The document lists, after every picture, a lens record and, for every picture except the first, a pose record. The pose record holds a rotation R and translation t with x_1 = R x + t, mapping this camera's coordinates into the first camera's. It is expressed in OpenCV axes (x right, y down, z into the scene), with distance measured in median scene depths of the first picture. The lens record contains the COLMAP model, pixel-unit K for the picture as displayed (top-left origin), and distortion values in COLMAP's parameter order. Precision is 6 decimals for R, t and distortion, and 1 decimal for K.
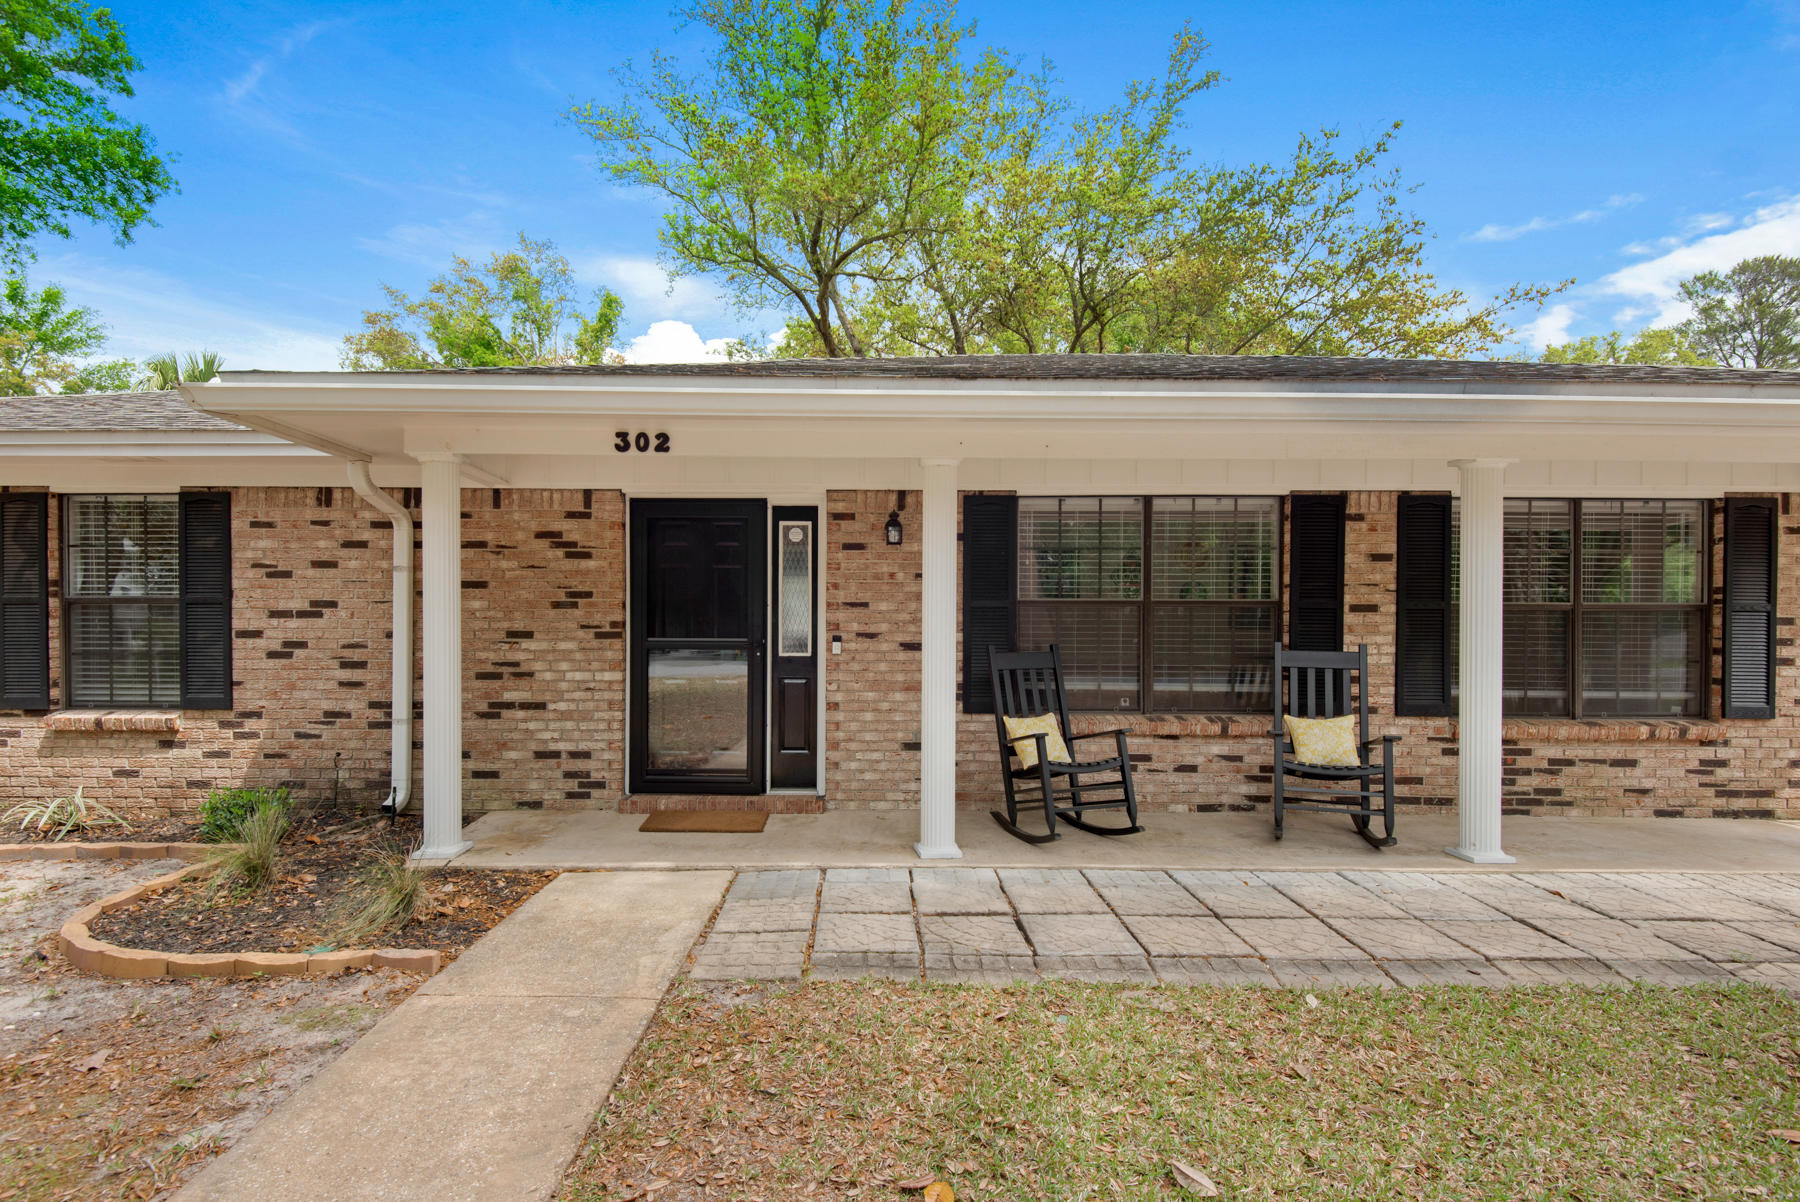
lens RADIAL K [[858.0, 0, 860.8], [0, 858.0, 611.9], [0, 0, 1]] dist [0.000418, -0.000010]
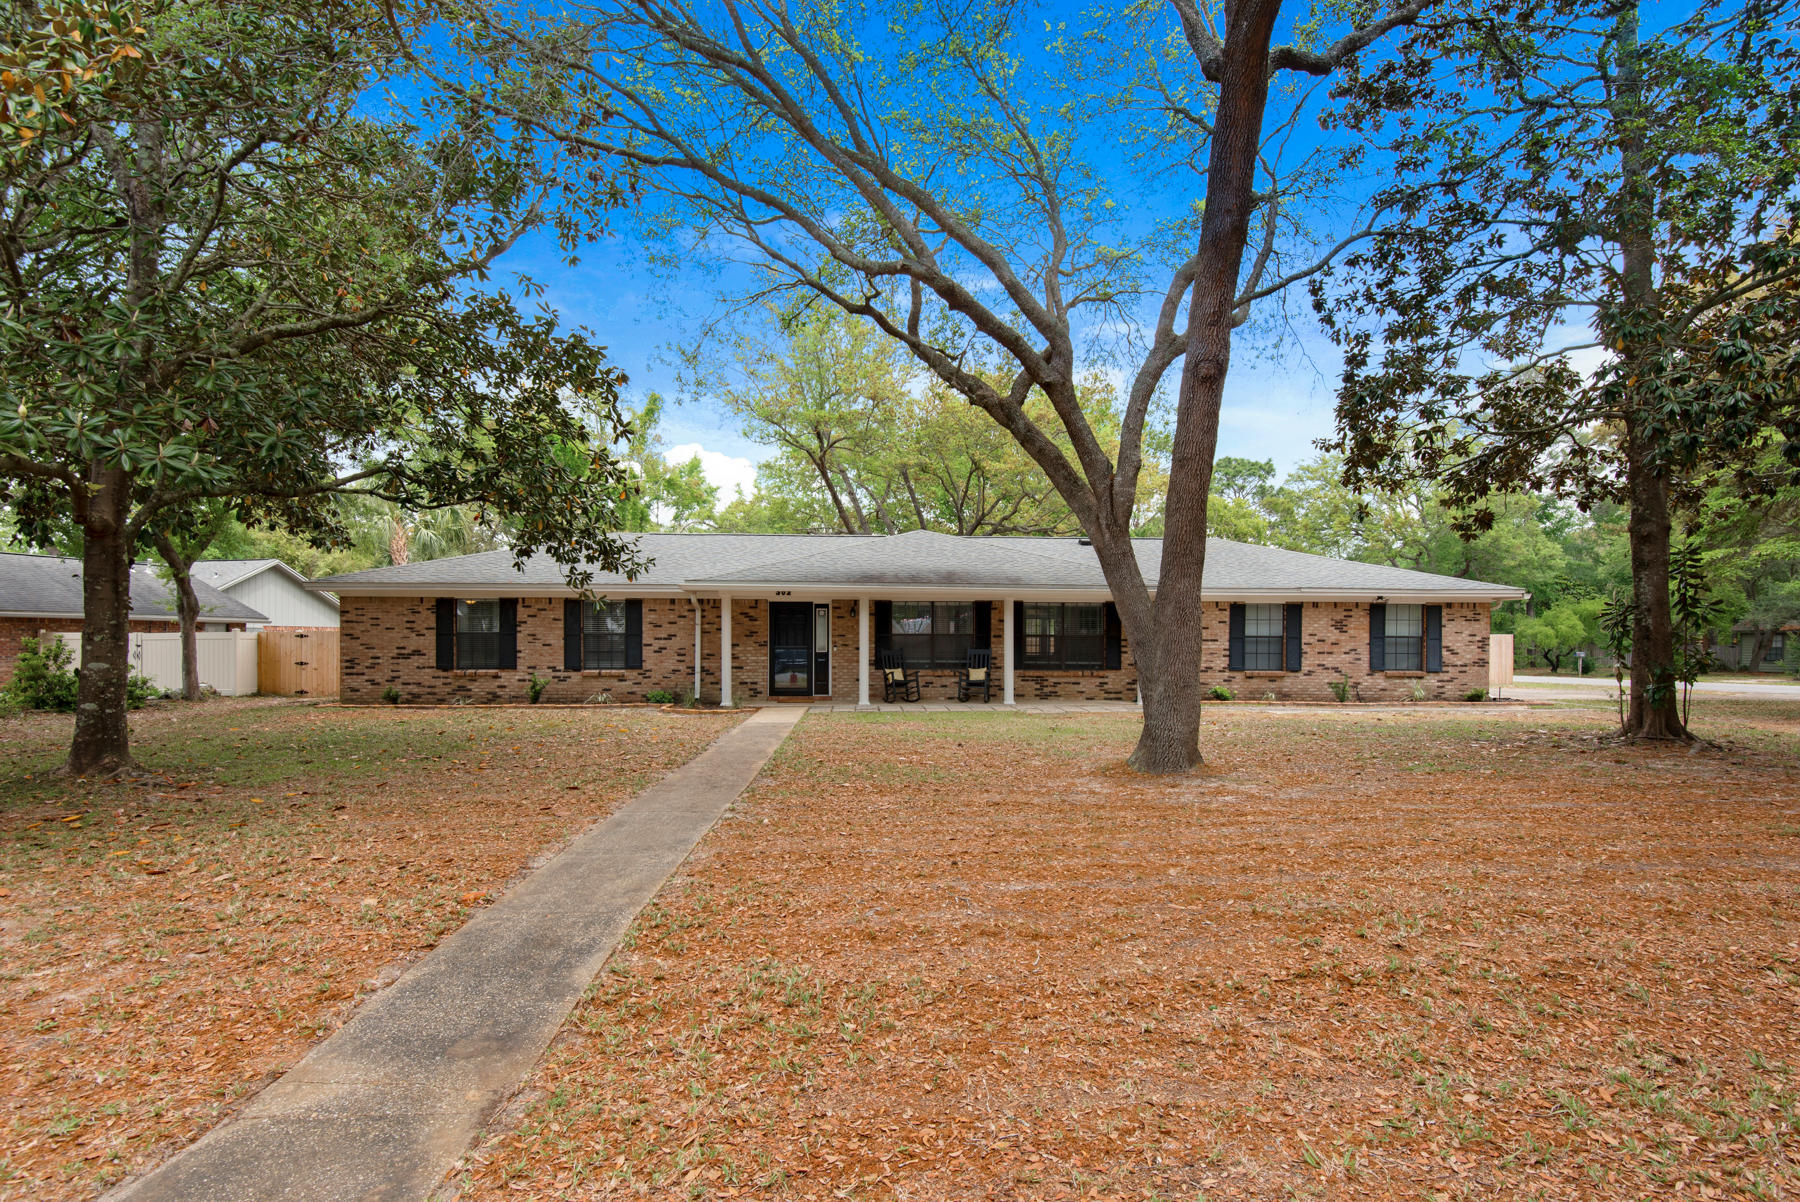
lens RADIAL K [[893.8, 0, 900.7], [0, 893.8, 615.2], [0, 0, 1]] dist [0.046475, -0.032614]
pose [[0.998305, -0.000311, 0.058200, 0.022337], [0.001786, 0.999678, -0.025294, 0.001217], [-0.058173, 0.025355, 0.997984, -2.355289]]
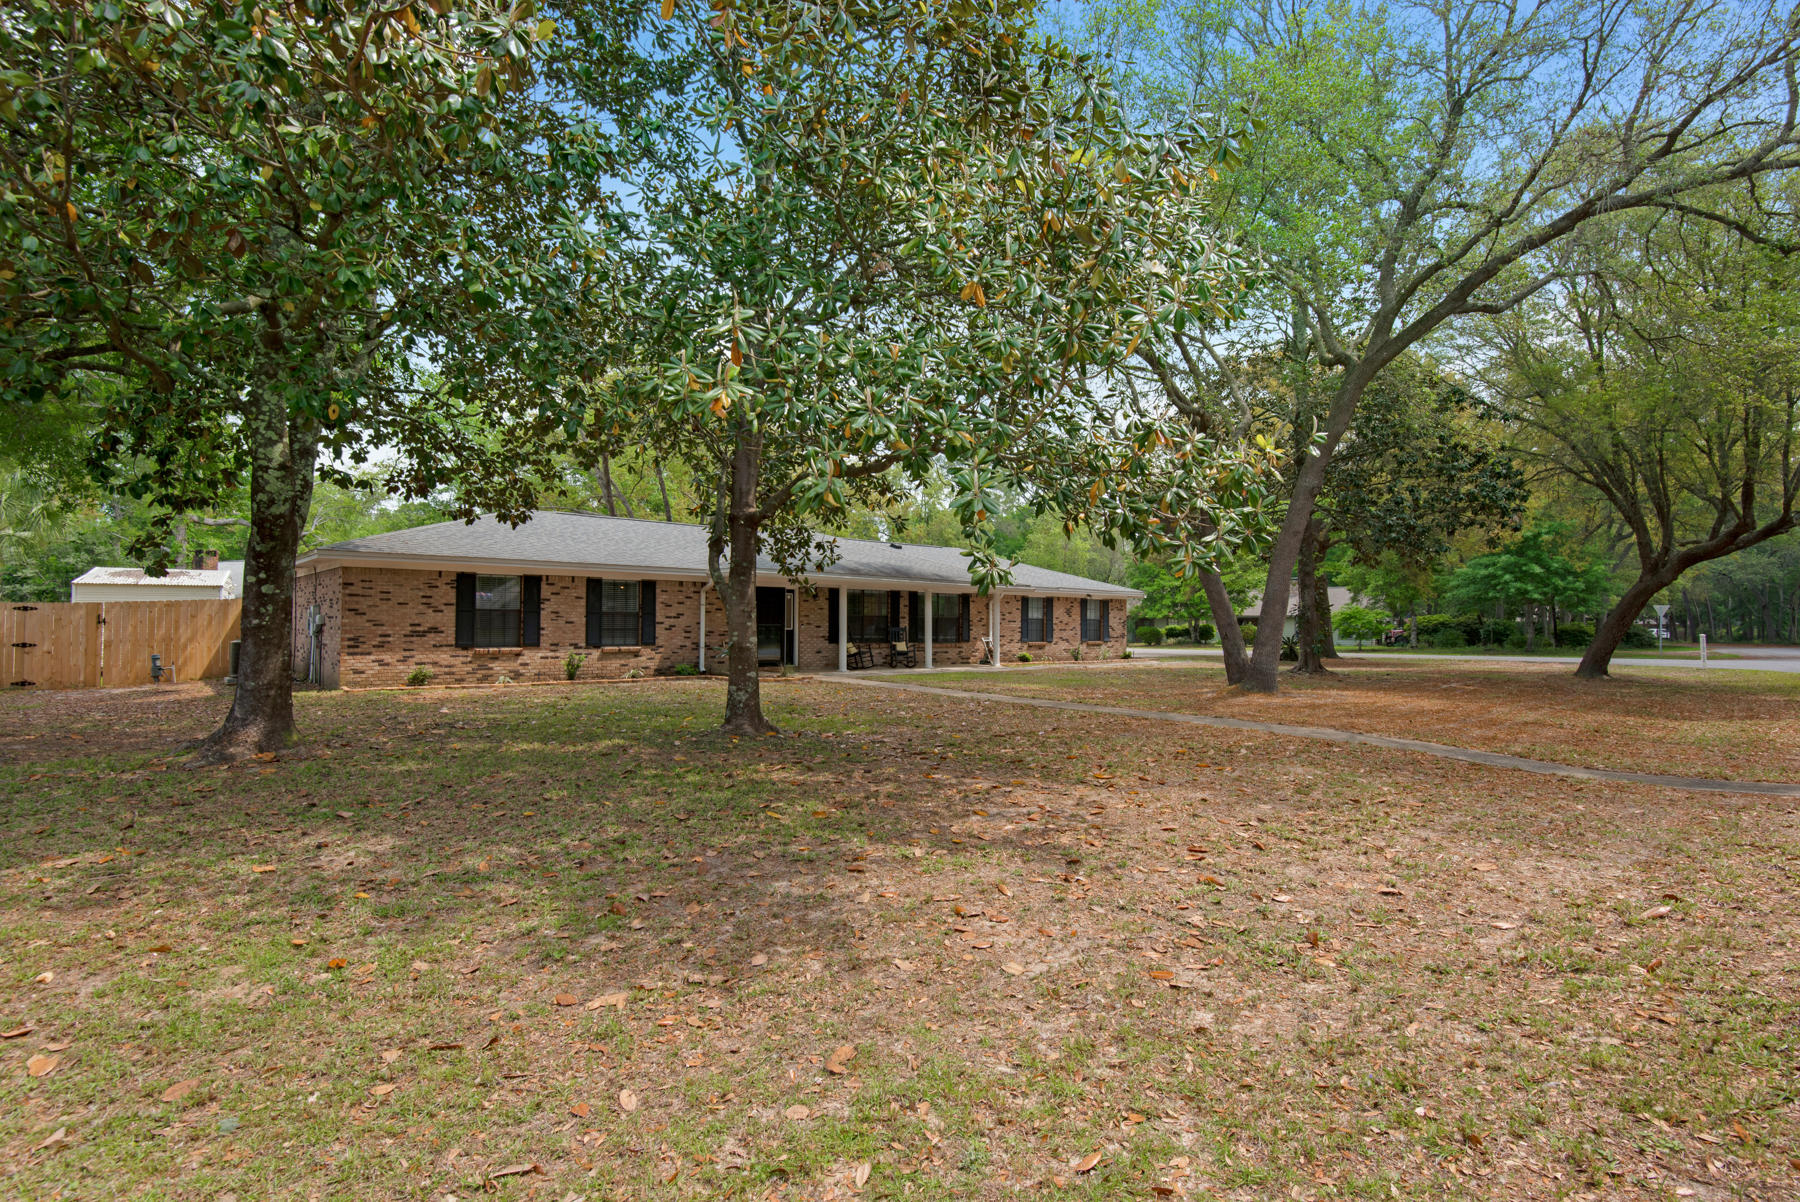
lens RADIAL K [[893.8, 0, 900.7], [0, 893.8, 615.2], [0, 0, 1]] dist [0.046475, -0.032614]
pose [[0.743911, 0.007798, 0.668234, -2.401118], [-0.005421, 0.999969, -0.005634, 0.009256], [-0.668257, 0.000569, 0.743930, -2.310119]]
